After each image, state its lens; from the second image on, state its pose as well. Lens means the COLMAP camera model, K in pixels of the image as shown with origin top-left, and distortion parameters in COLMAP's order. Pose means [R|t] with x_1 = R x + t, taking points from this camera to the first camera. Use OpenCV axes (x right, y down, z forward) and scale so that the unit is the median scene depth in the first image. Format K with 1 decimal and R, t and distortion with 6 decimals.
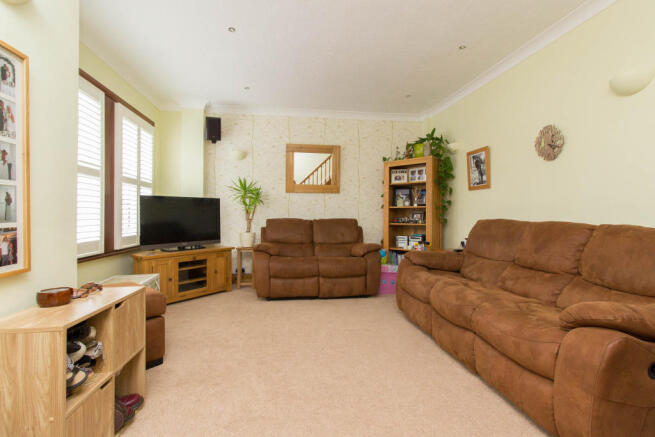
lens RADIAL K [[304.5, 0, 323.4], [0, 304.5, 218.9], [0, 0, 1]] dist [-0.004792, -0.000882]
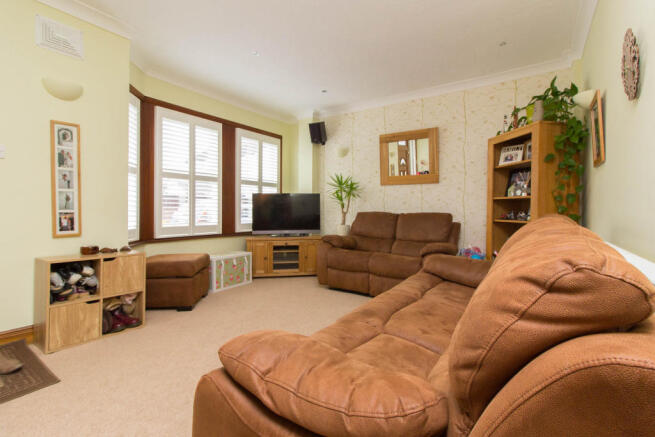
lens RADIAL K [[304.5, 0, 329.3], [0, 304.5, 216.5], [0, 0, 1]] dist [-0.004792, -0.000882]
pose [[0.745555, 0.018944, -0.666175, 0.471221], [-0.012903, 0.999819, 0.013991, 0.001790], [0.666319, -0.001836, 0.745665, 0.190671]]
